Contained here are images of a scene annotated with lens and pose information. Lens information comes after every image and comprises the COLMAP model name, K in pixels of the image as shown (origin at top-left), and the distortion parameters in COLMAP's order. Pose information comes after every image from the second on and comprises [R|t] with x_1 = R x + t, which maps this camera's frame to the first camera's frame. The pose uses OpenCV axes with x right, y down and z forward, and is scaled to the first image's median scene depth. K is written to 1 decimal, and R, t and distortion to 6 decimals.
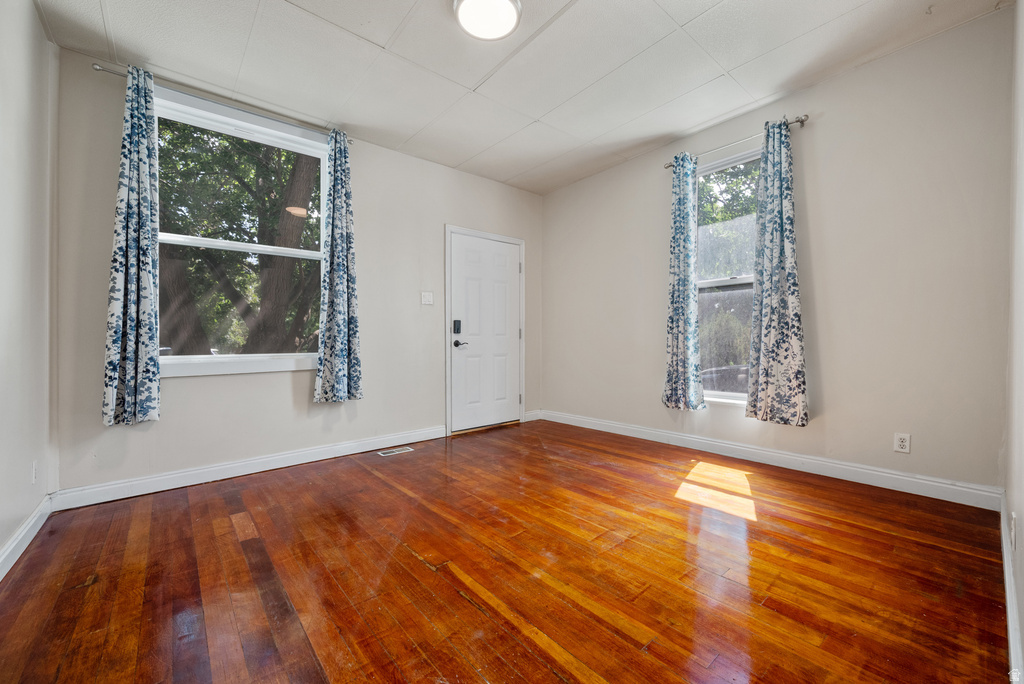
lens RADIAL K [[408.9, 0, 513.6], [0, 408.9, 338.0], [0, 0, 1]] dist [-0.000746, -0.000100]
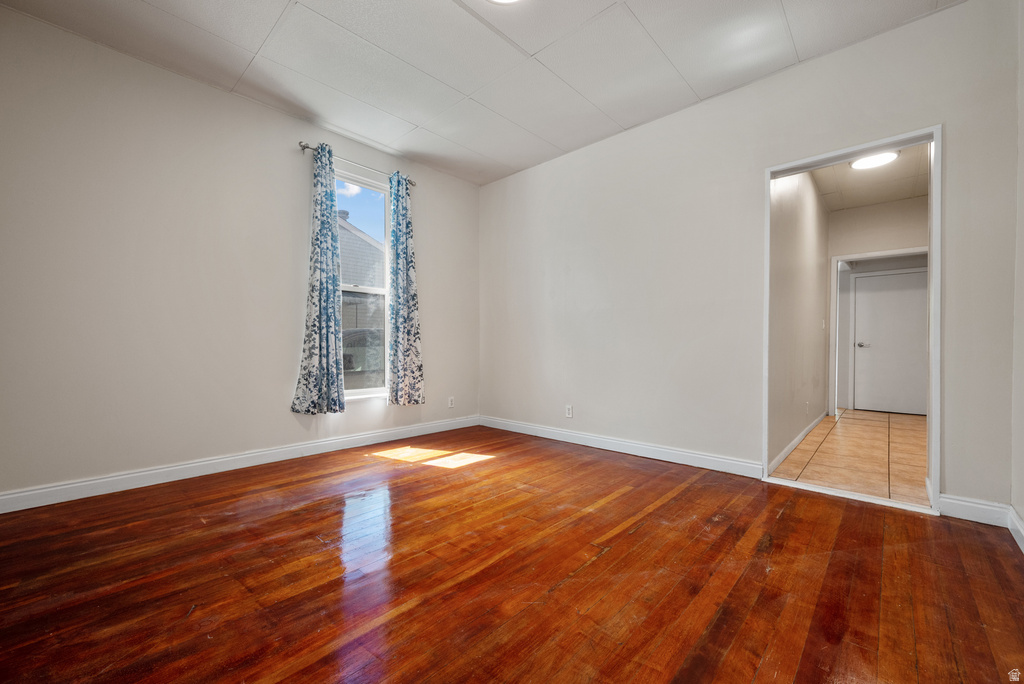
lens RADIAL K [[408.9, 0, 526.2], [0, 408.9, 353.1], [0, 0, 1]] dist [-0.000746, -0.000100]
pose [[-0.140430, -0.007673, 0.990061, -0.866122], [-0.009990, 0.999930, 0.006333, 0.031900], [-0.990040, -0.009002, -0.140497, 0.965878]]
